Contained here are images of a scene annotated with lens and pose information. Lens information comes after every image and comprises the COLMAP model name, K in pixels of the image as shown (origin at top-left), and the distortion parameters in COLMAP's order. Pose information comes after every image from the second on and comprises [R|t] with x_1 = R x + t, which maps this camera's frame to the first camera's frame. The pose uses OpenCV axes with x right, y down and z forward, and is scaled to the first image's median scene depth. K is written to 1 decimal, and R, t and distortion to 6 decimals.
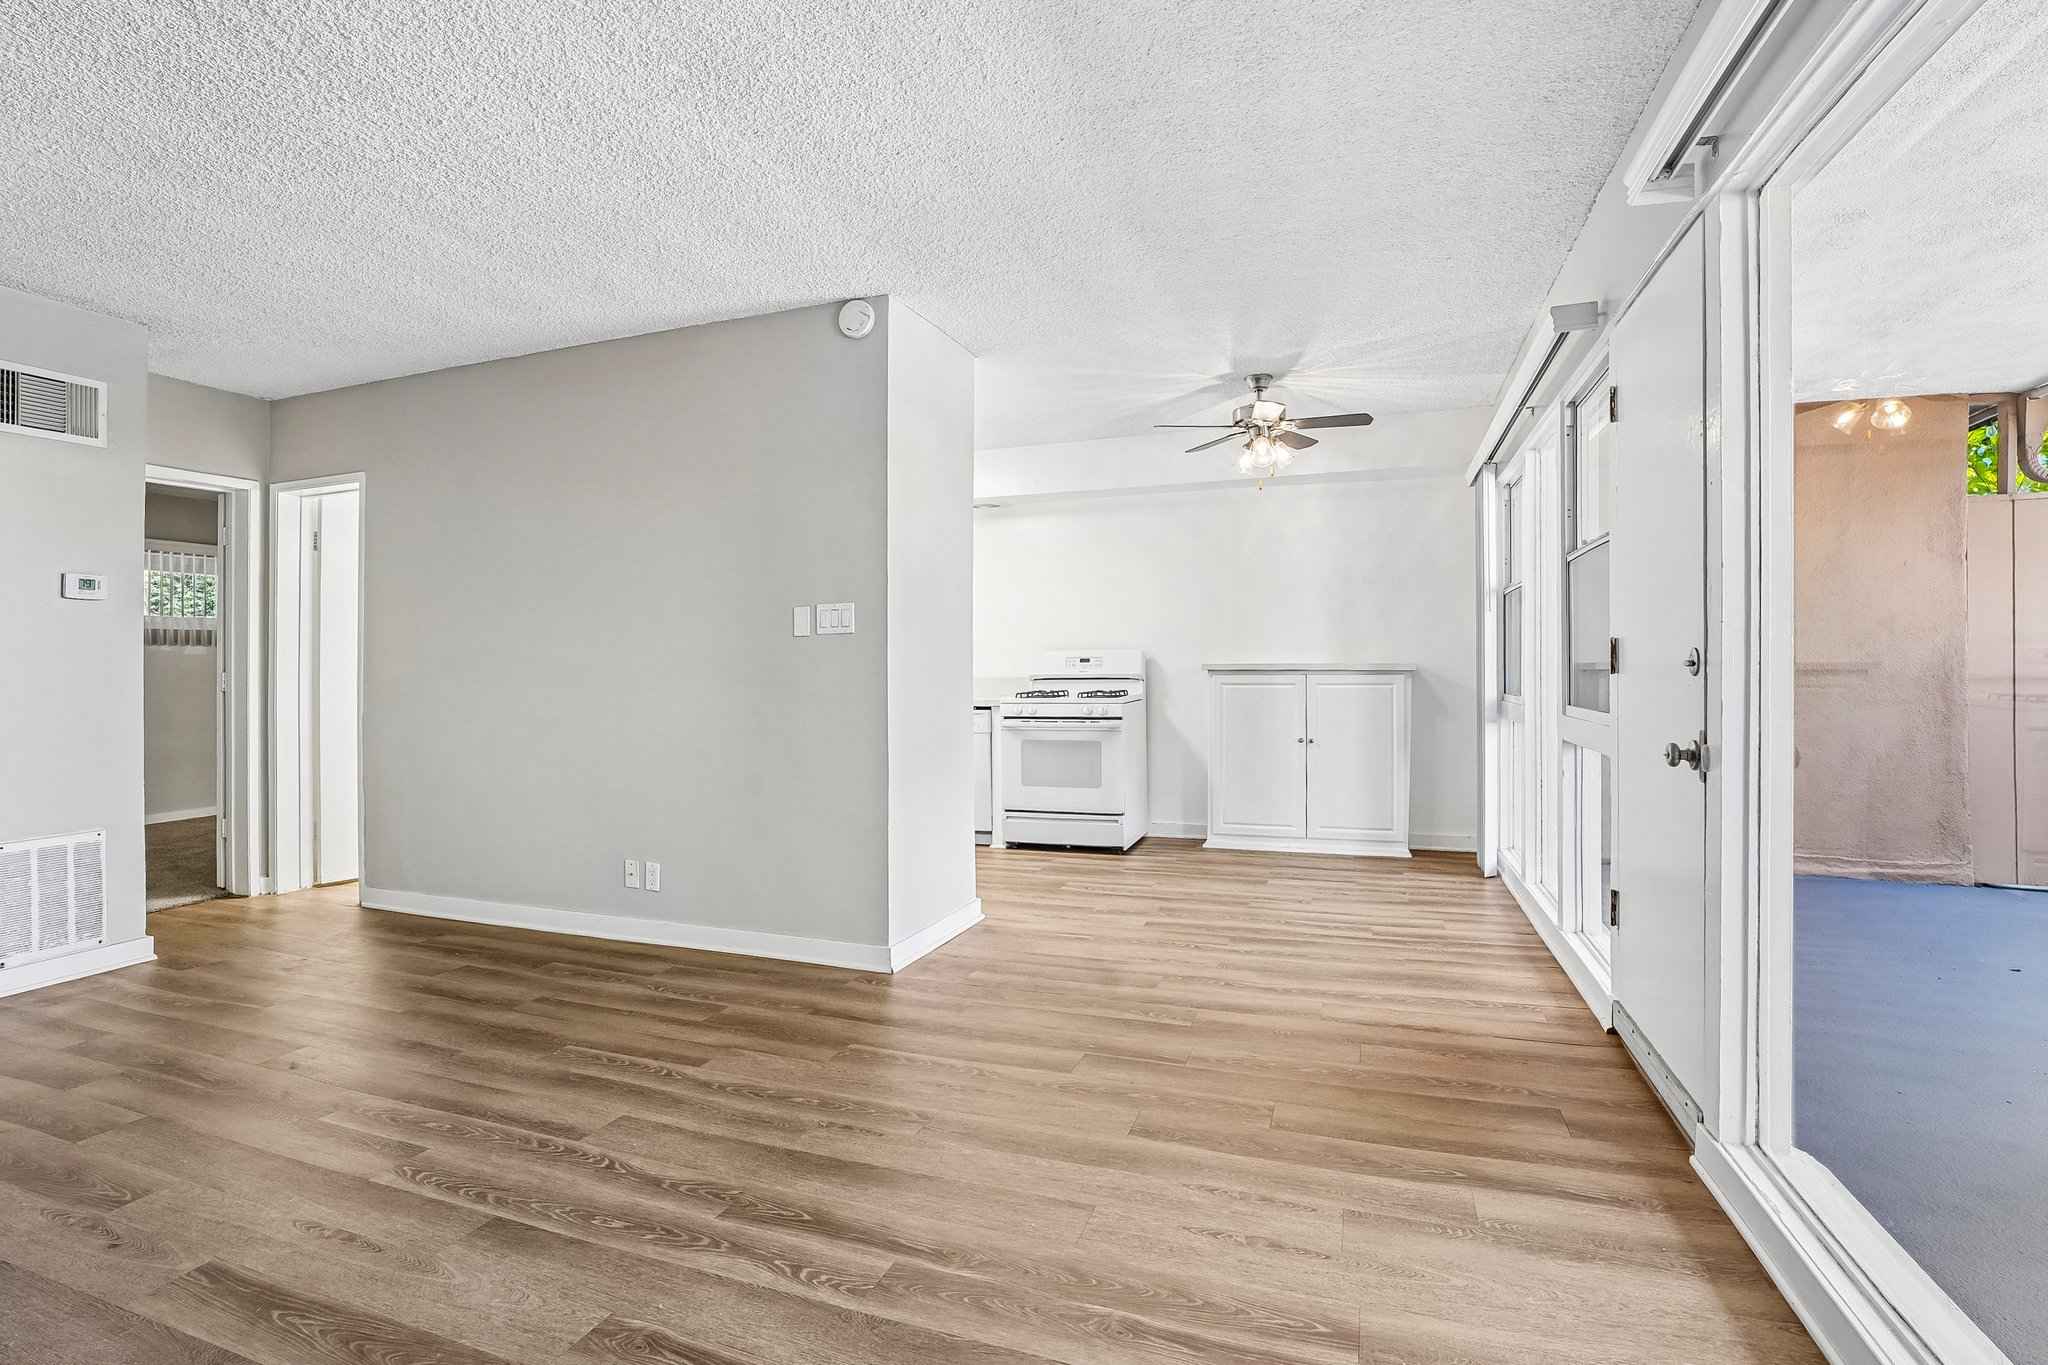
lens RADIAL K [[978.4, 0, 1016.9], [0, 978.4, 679.2], [0, 0, 1]] dist [-0.033010, 0.003548]
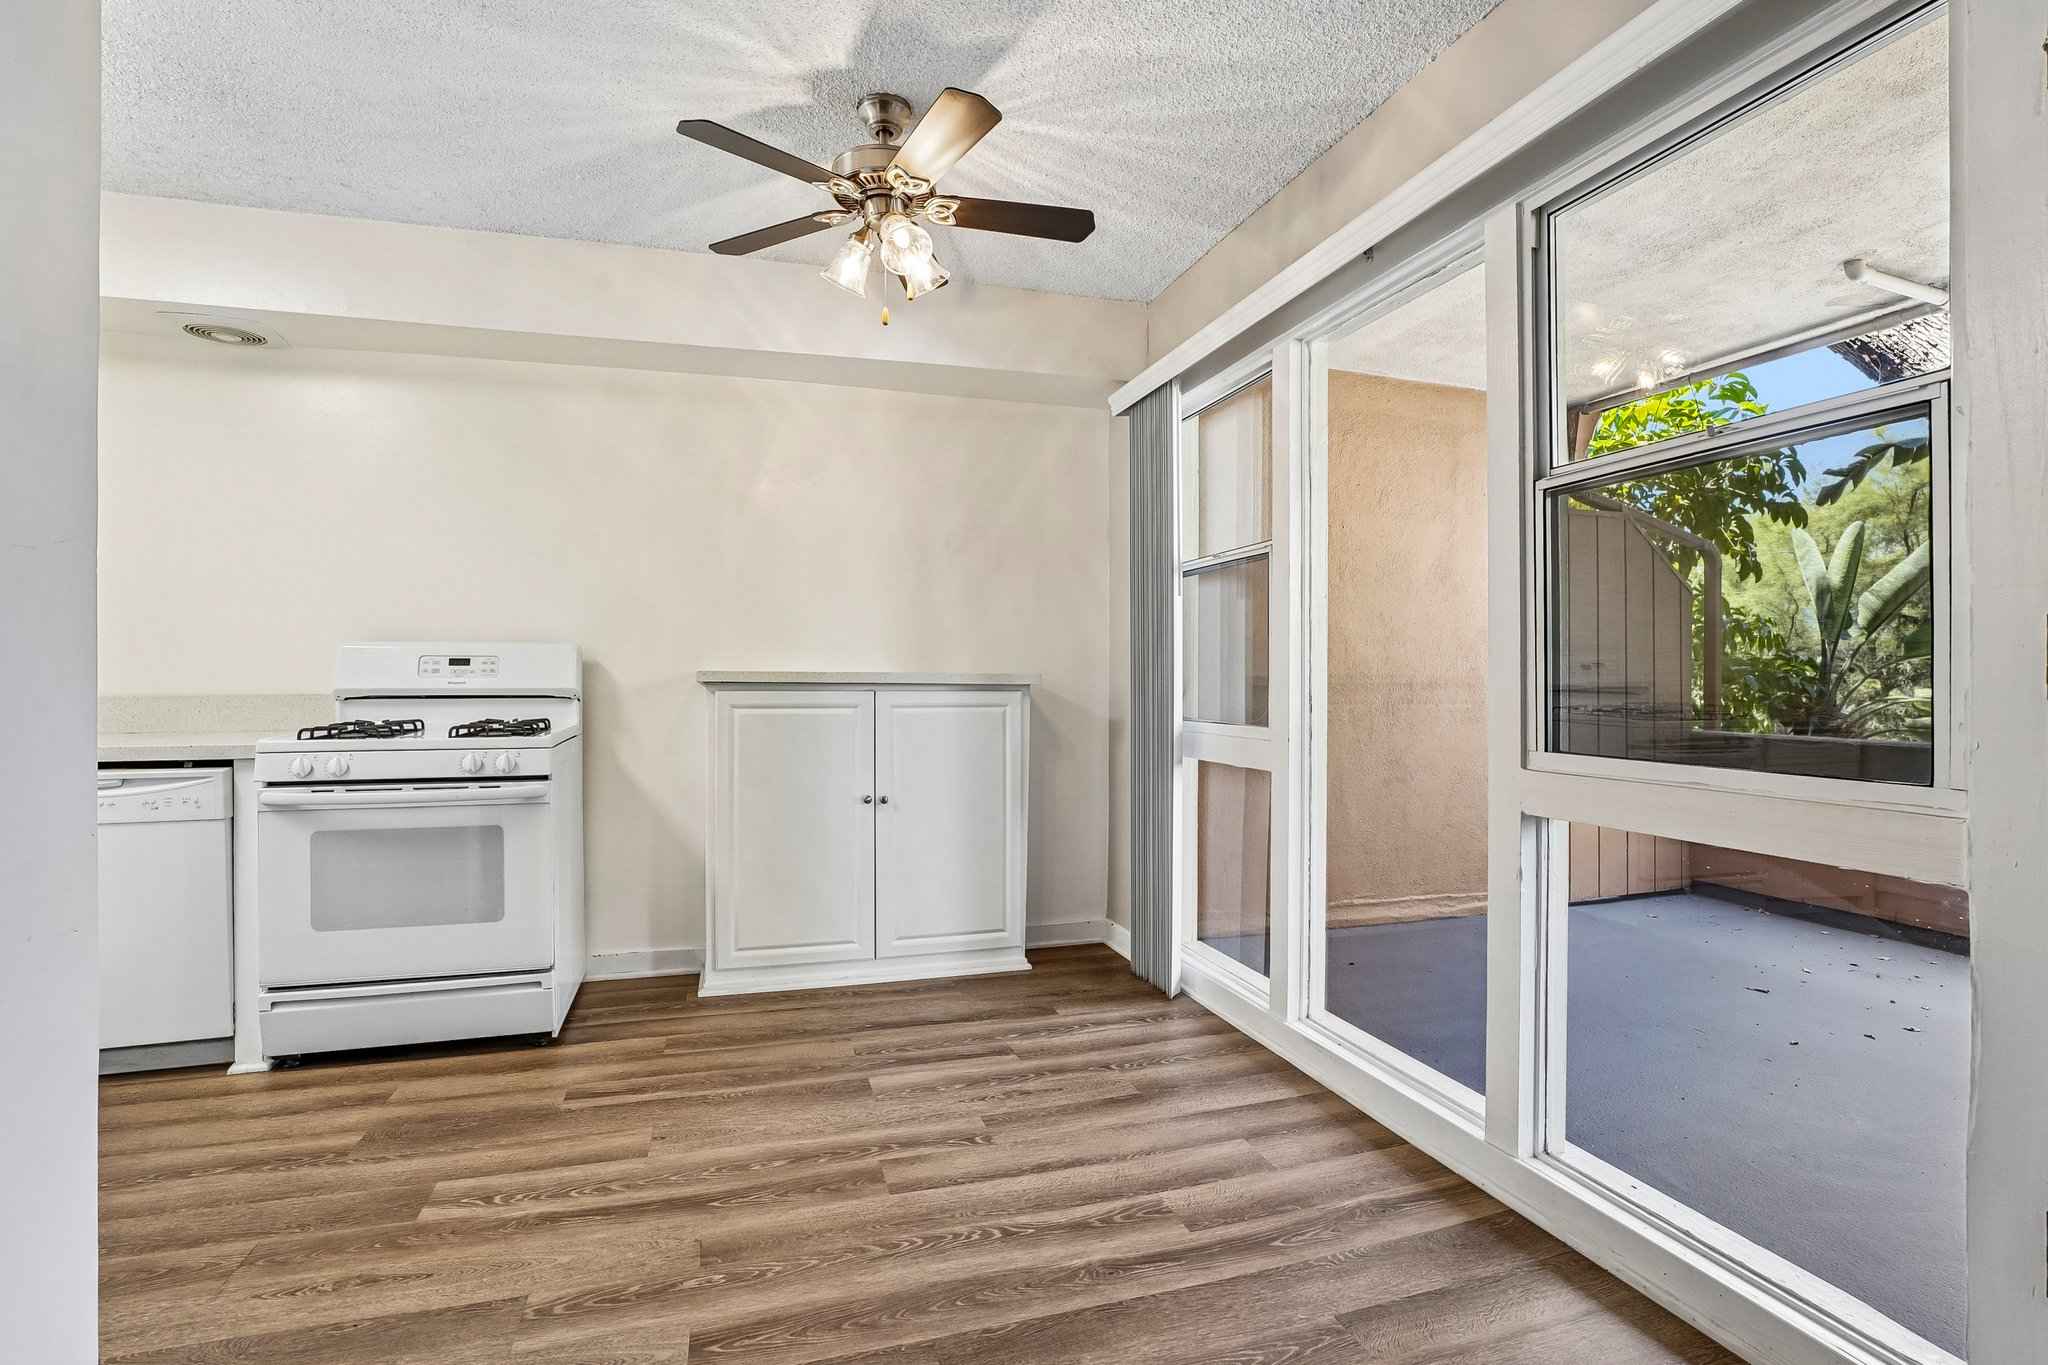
lens RADIAL K [[978.4, 0, 1007.1], [0, 978.4, 671.1], [0, 0, 1]] dist [-0.033010, 0.003548]
pose [[0.814040, 0.010821, 0.580708, 0.008155], [0.002778, 0.999742, -0.022523, -0.002722], [-0.580802, 0.019947, 0.813800, 0.468486]]
